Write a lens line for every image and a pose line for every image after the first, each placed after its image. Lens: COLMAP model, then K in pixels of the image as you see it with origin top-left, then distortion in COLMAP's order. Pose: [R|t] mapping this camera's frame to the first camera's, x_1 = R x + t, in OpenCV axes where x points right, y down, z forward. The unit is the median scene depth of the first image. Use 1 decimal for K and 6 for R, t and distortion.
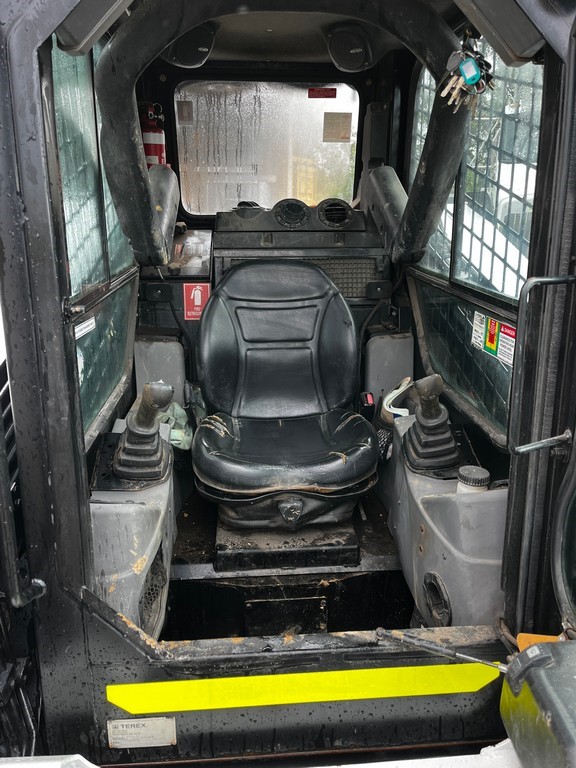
lens RADIAL K [[613.3, 0, 288.0], [0, 613.3, 384.0], [0, 0, 1]] dist [0.012074, -0.004600]
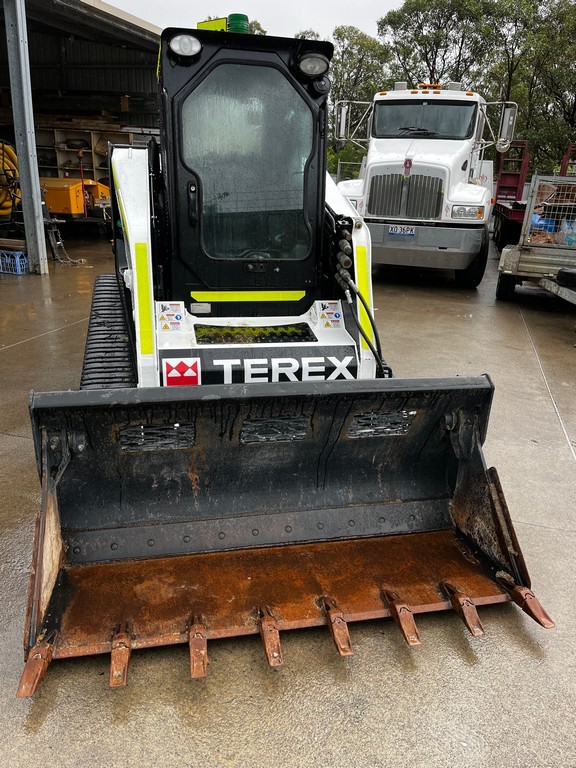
lens RADIAL K [[613.3, 0, 288.0], [0, 613.3, 384.0], [0, 0, 1]] dist [0.012074, -0.004600]
pose [[0.989179, -0.015474, 0.145895, -0.137706], [0.008518, 0.998802, 0.048185, 0.436320], [-0.146466, -0.046421, 0.988126, -1.275340]]
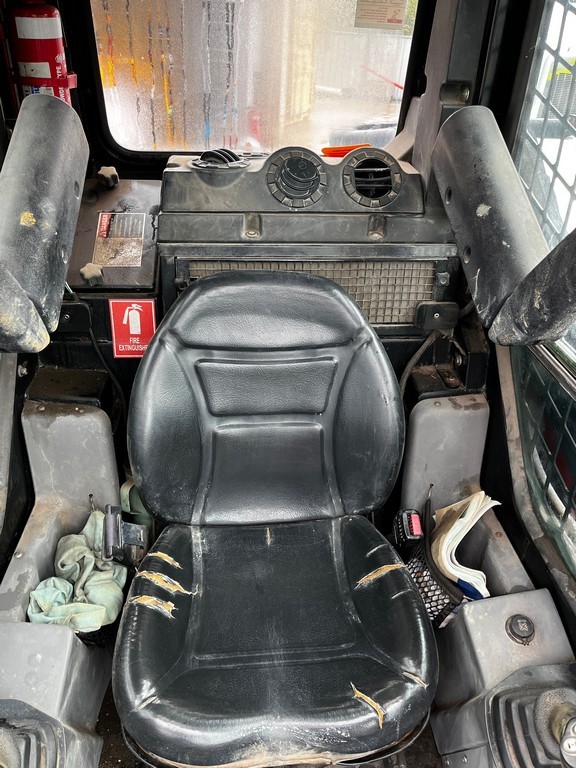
lens RADIAL K [[613.3, 0, 288.0], [0, 613.3, 384.0], [0, 0, 1]] dist [0.012074, -0.004600]
pose [[0.999461, 0.024676, 0.021661, -0.009219], [-0.029368, 0.966855, 0.253630, -0.239584], [-0.014685, -0.254130, 0.967059, 0.405454]]
